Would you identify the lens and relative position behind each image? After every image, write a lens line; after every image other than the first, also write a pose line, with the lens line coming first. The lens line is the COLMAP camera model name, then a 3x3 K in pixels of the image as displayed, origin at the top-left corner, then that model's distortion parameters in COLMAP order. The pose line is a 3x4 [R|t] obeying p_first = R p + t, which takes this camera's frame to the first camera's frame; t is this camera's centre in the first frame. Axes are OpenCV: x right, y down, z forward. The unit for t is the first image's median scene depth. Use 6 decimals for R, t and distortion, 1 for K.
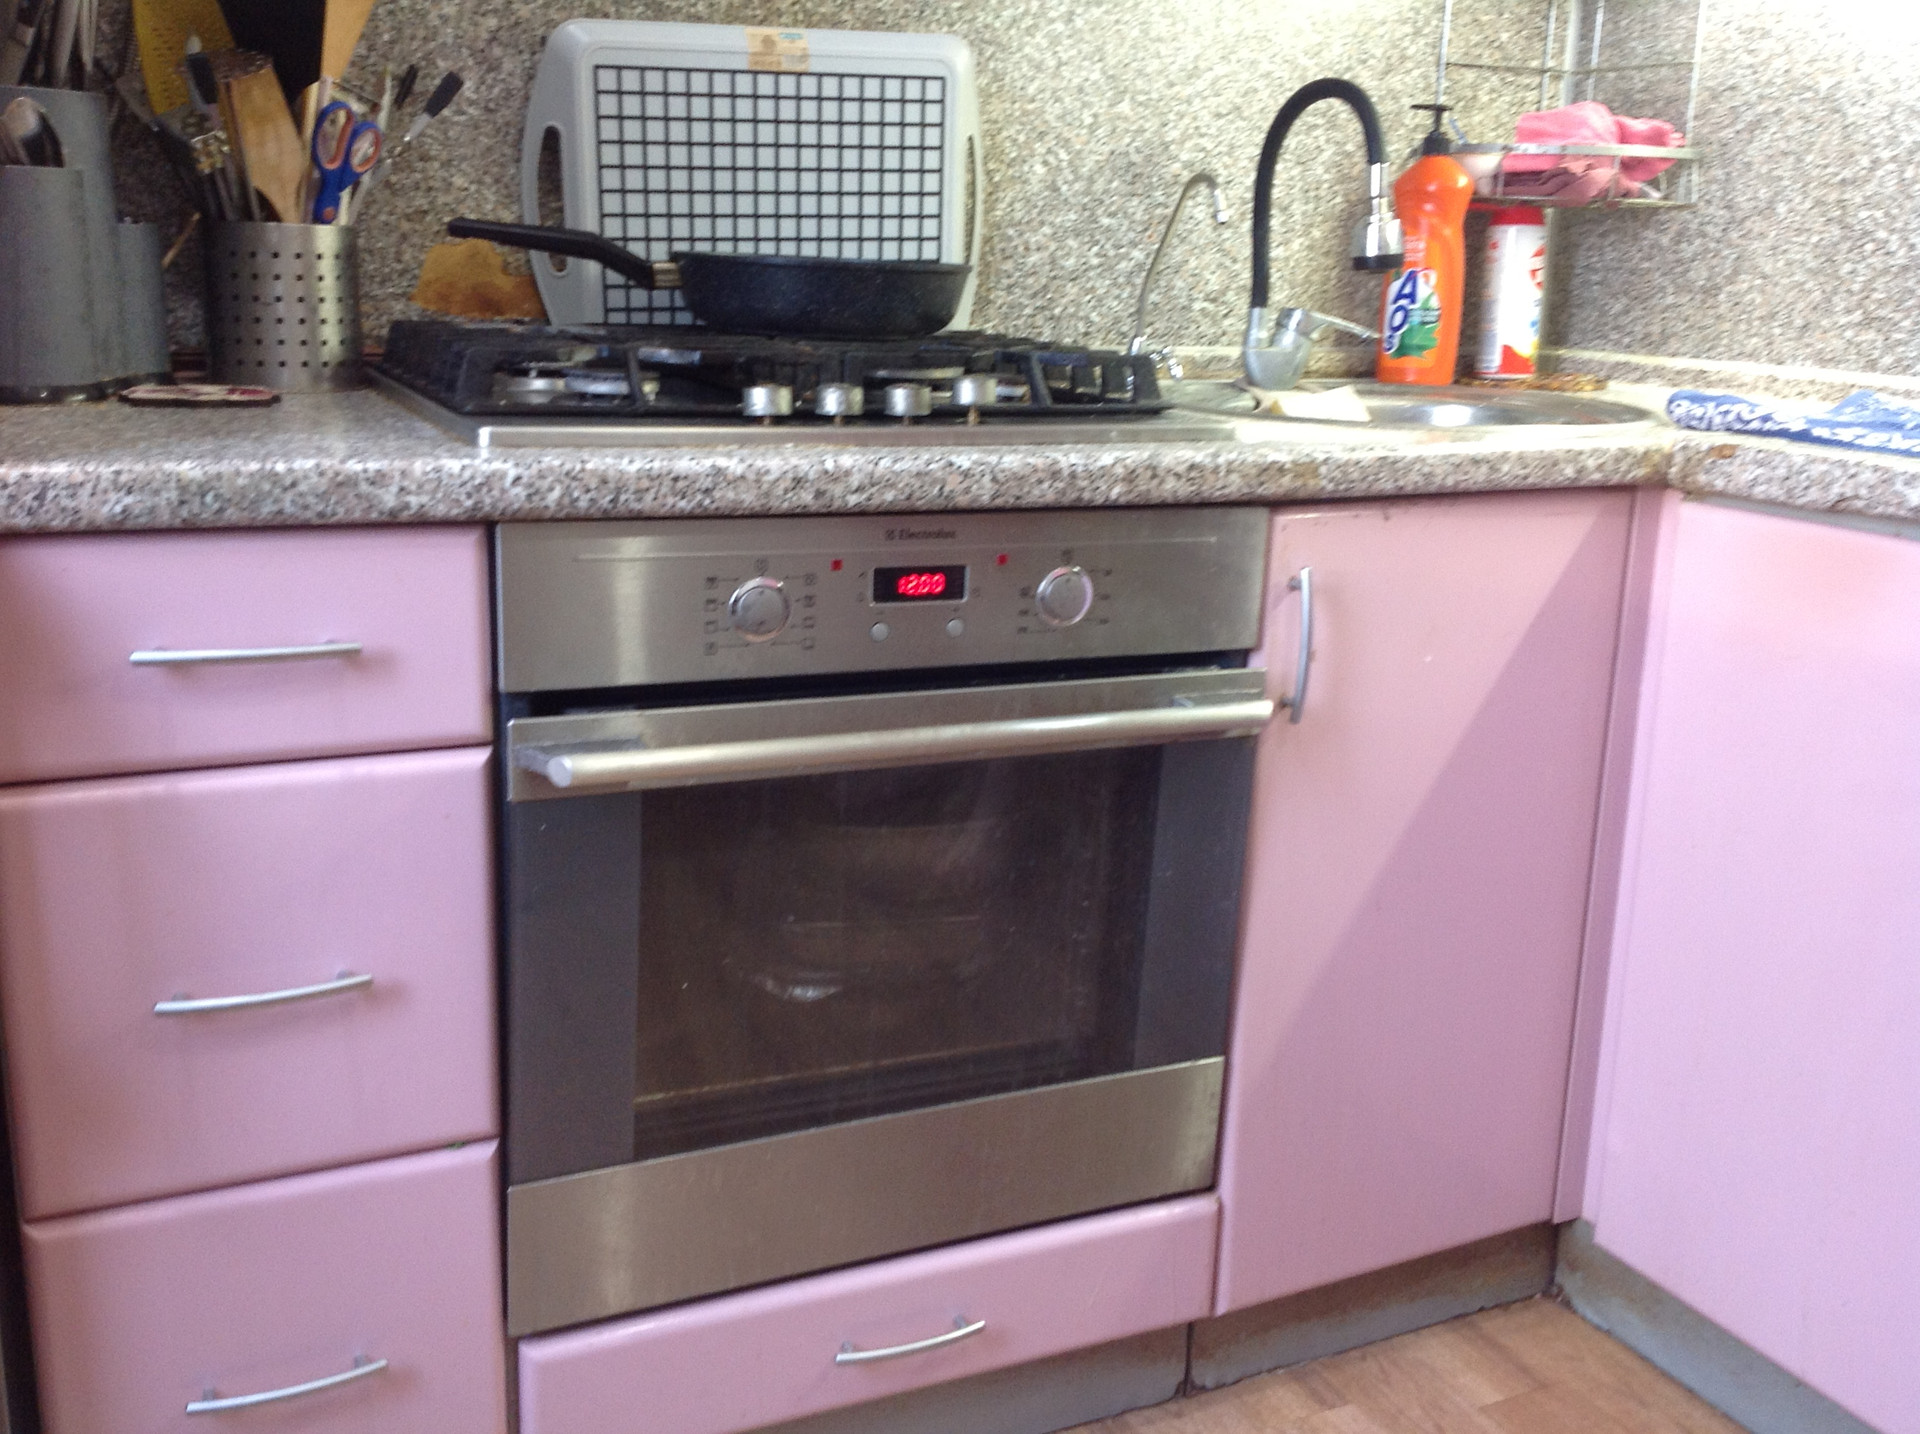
lens RADIAL K [[1777.3, 0, 949.0], [0, 1777.3, 704.7], [0, 0, 1]] dist [0.074387, -0.153686]
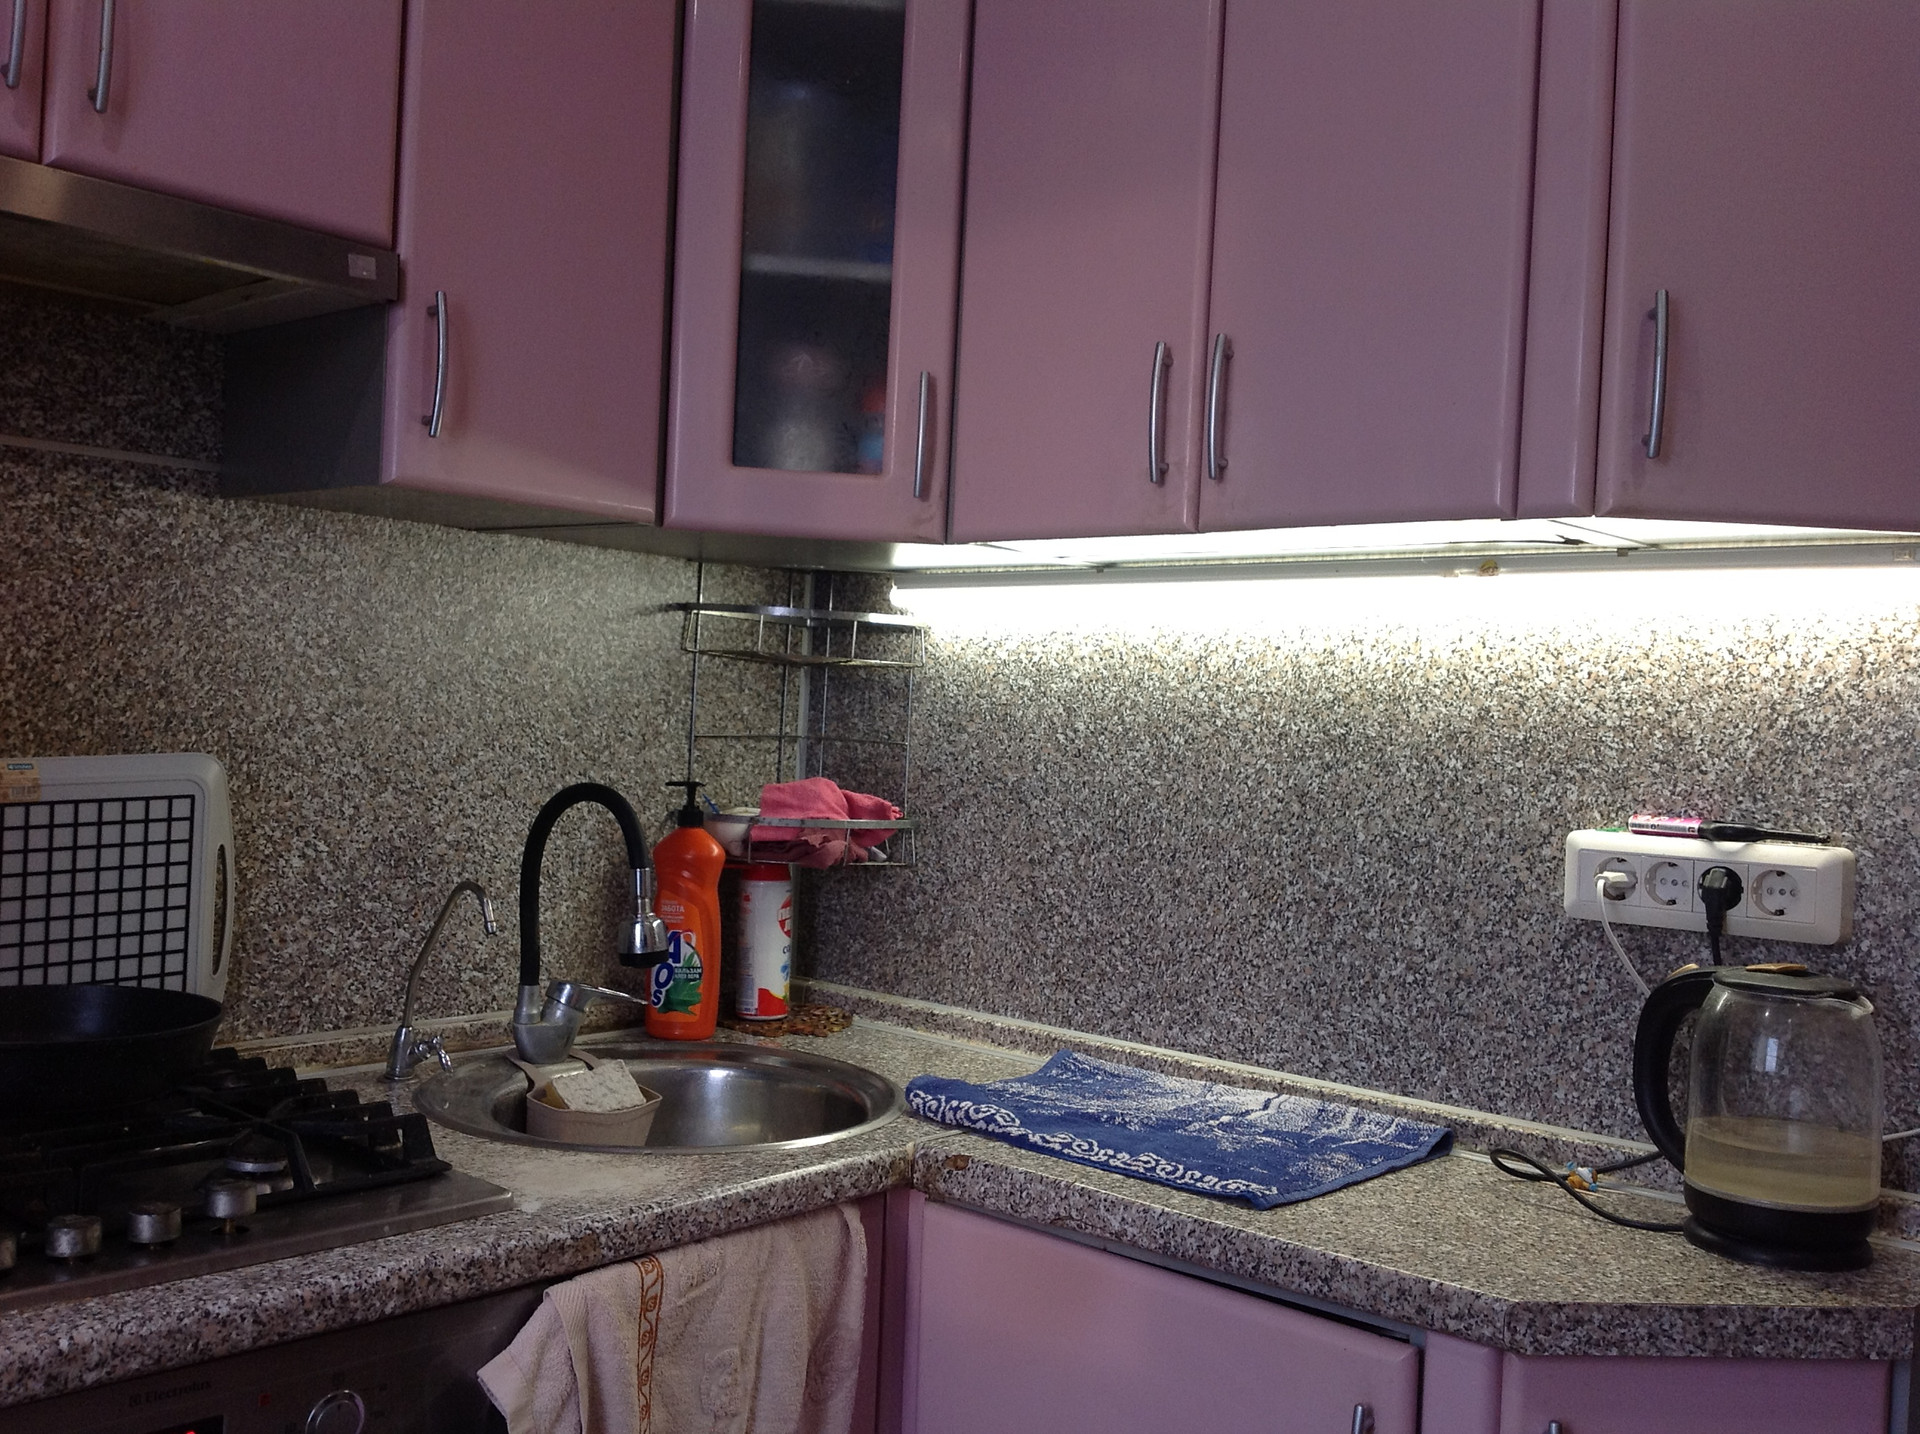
lens RADIAL K [[1777.3, 0, 983.2], [0, 1777.3, 715.2], [0, 0, 1]] dist [0.074387, -0.153686]
pose [[0.910761, 0.011727, 0.412767, -0.013229], [0.080071, 0.975609, -0.204392, -0.145594], [-0.405096, 0.219203, 0.887608, -0.044675]]
